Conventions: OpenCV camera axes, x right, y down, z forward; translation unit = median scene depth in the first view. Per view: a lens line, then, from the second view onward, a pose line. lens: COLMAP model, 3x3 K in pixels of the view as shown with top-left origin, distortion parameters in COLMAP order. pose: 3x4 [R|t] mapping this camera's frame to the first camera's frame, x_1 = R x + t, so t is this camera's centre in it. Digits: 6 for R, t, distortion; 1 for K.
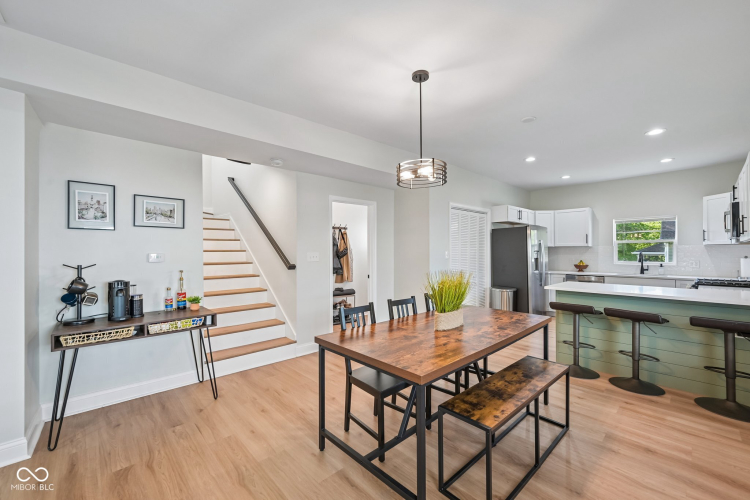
lens RADIAL K [[305.2, 0, 377.0], [0, 305.2, 251.3], [0, 0, 1]] dist [-0.002505, -0.000230]
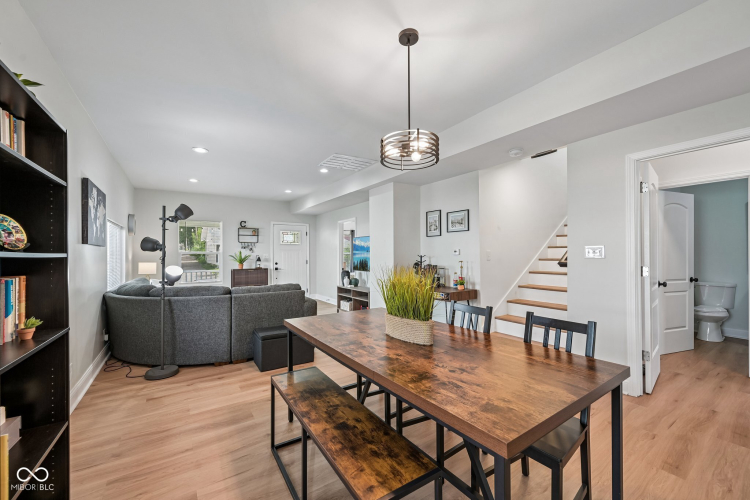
lens RADIAL K [[300.0, 0, 374.7], [0, 300.0, 257.6], [0, 0, 1]] dist [-0.001631, -0.000068]
pose [[-0.161881, 0.010190, -0.986758, 0.877357], [0.006288, 0.999937, 0.009294, 0.035347], [0.986790, -0.004700, -0.161935, 0.926938]]
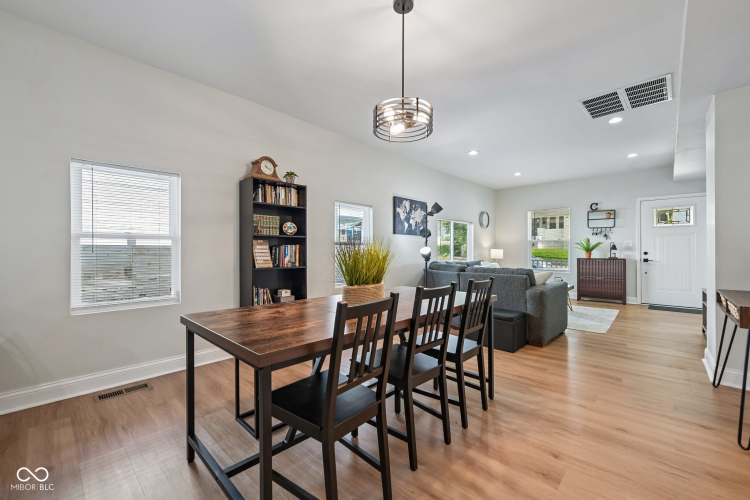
lens RADIAL K [[306.9, 0, 372.8], [0, 306.9, 248.3], [0, 0, 1]] dist [-0.001546, -0.000116]
pose [[-0.998234, 0.002094, -0.059360, 0.241801], [0.002570, 0.999965, -0.007948, 0.094010], [0.059342, -0.008087, -0.998205, 1.641096]]
